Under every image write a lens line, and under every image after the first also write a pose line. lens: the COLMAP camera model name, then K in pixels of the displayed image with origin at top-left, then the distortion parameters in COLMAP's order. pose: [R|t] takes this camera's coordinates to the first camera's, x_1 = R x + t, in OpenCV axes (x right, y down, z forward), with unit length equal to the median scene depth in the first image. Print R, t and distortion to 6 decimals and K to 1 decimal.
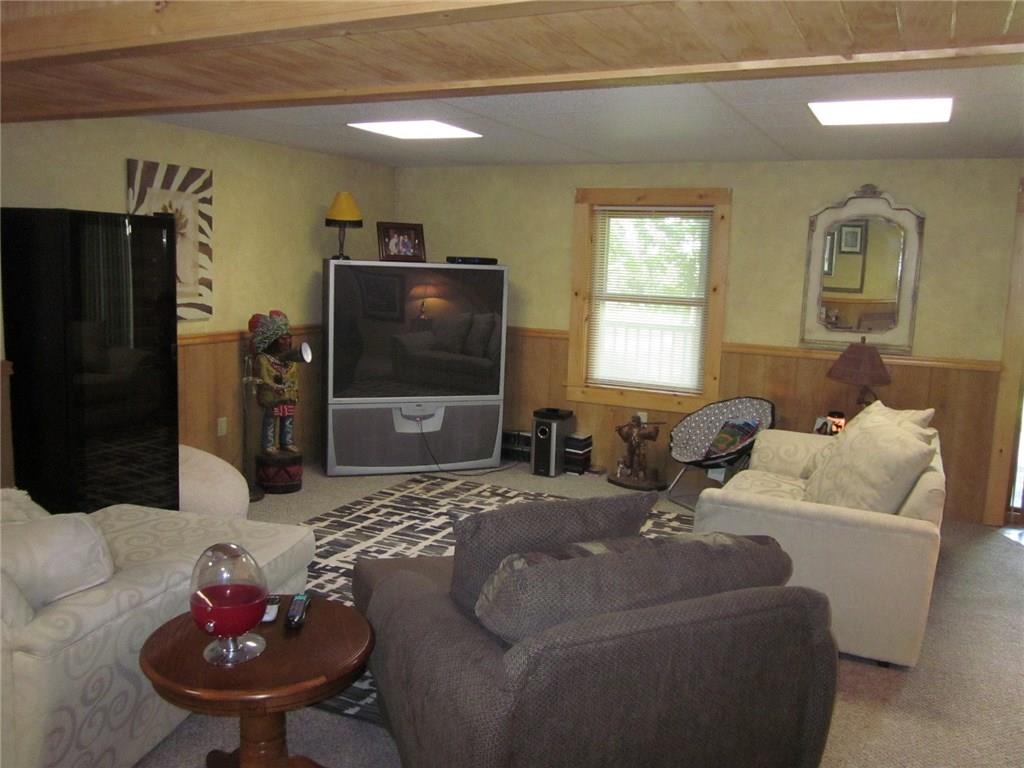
lens RADIAL K [[863.3, 0, 512.4], [0, 863.3, 382.5], [0, 0, 1]] dist [-0.005857, -0.002345]
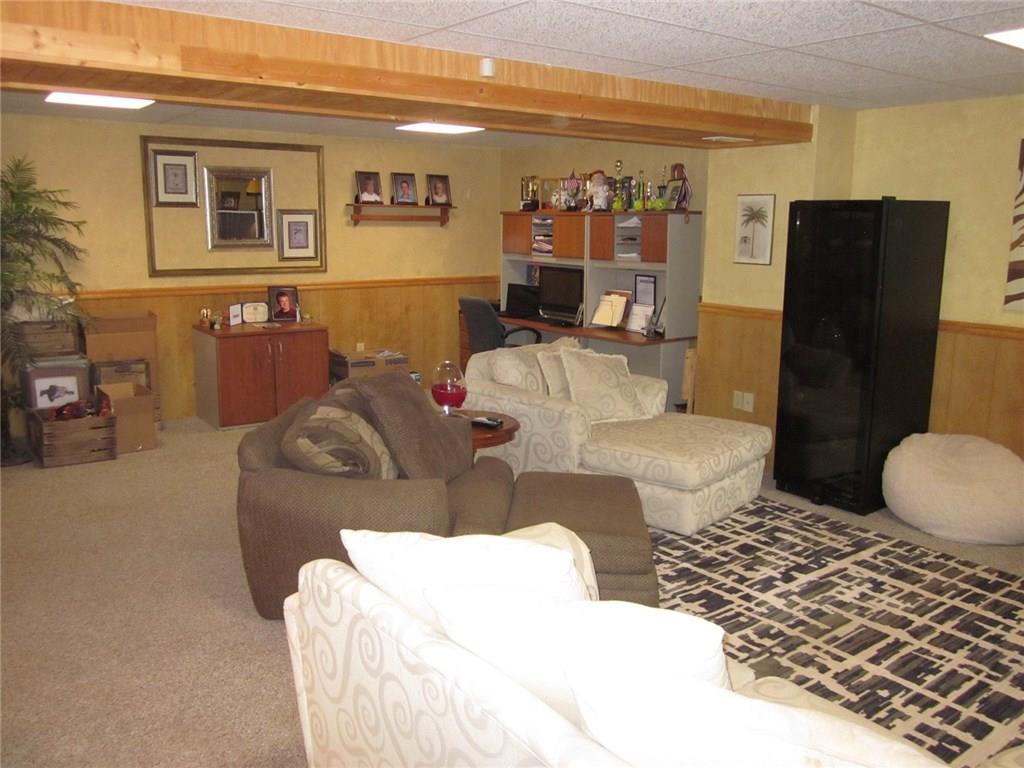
lens RADIAL K [[863.3, 0, 513.0], [0, 863.3, 383.3], [0, 0, 1]] dist [-0.005857, -0.002345]
pose [[-0.456410, 0.127830, -0.880539, 0.683569], [-0.151347, 0.964051, 0.218401, -0.118504], [0.876803, 0.232947, -0.420656, 0.955103]]
